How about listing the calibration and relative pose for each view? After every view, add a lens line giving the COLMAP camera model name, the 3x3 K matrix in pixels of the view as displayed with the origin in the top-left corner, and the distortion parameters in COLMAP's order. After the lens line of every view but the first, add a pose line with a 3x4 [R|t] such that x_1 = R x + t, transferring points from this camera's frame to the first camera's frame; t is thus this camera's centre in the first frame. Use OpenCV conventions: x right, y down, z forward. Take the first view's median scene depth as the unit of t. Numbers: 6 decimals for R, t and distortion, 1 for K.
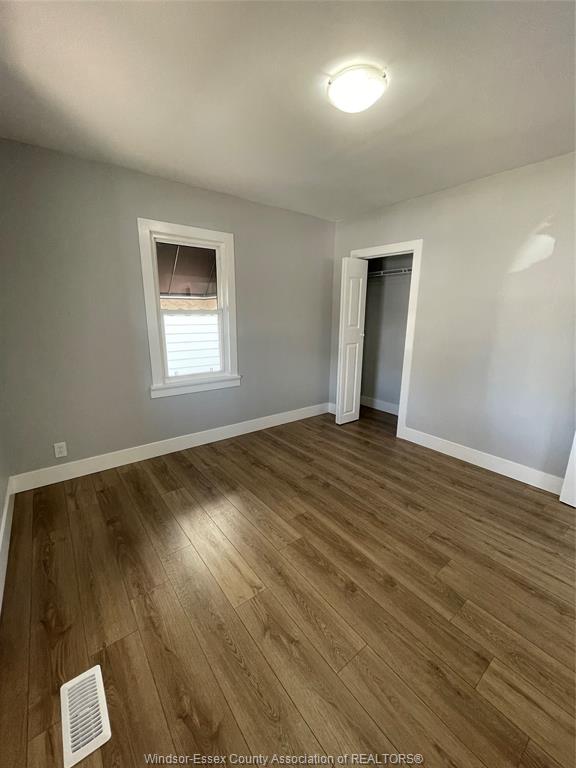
lens RADIAL K [[314.5, 0, 282.7], [0, 314.5, 384.0], [0, 0, 1]] dist [-0.001914, -0.001004]
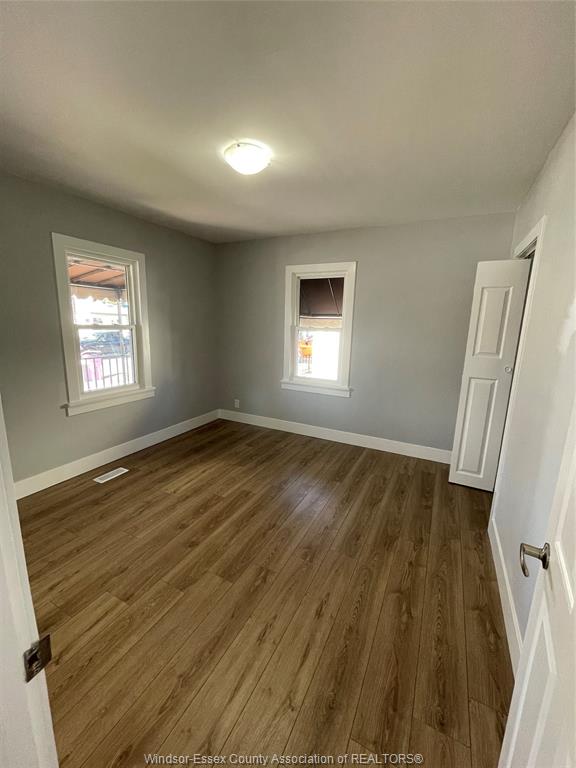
lens RADIAL K [[314.5, 0, 290.8], [0, 314.5, 381.1], [0, 0, 1]] dist [-0.001914, -0.001004]
pose [[0.426383, 0.163580, -0.889629, 0.938545], [-0.227179, 0.971354, 0.069724, -0.103083], [0.875550, 0.172376, 0.451331, 0.420501]]
